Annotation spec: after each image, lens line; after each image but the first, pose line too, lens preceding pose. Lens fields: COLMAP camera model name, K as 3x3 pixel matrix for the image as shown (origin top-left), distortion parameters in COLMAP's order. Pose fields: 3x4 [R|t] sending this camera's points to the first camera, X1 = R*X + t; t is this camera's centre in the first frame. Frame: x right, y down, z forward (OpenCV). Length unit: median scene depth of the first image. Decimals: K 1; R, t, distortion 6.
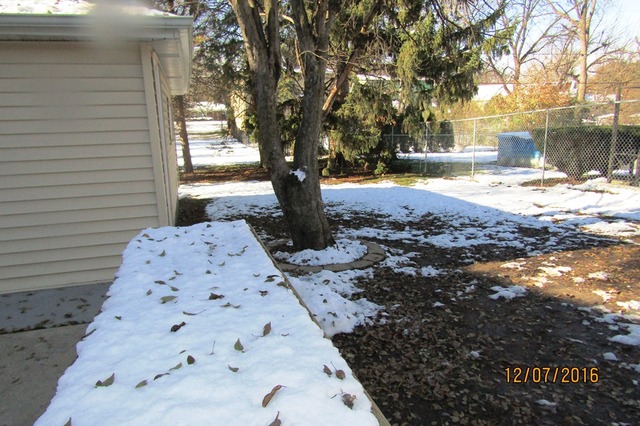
lens RADIAL K [[448.9, 0, 320.0], [0, 448.9, 213.0], [0, 0, 1]] dist [-0.023112, 0.000912]
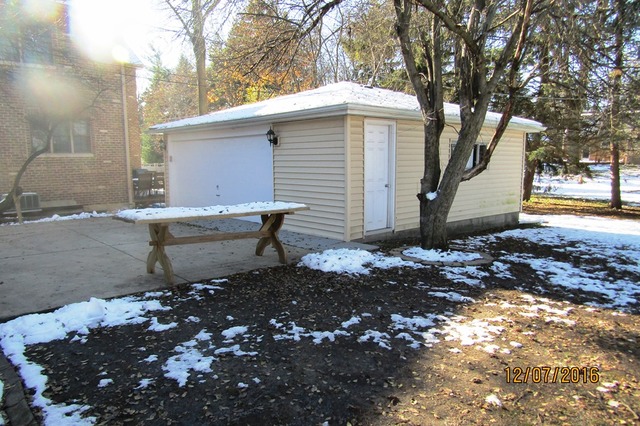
lens RADIAL K [[448.9, 0, 320.0], [0, 448.9, 213.0], [0, 0, 1]] dist [-0.023112, 0.000912]
pose [[0.449386, 0.126069, -0.884398, 1.155187], [-0.184082, 0.981814, 0.046419, -0.036487], [0.874166, 0.141942, 0.464420, 0.061235]]
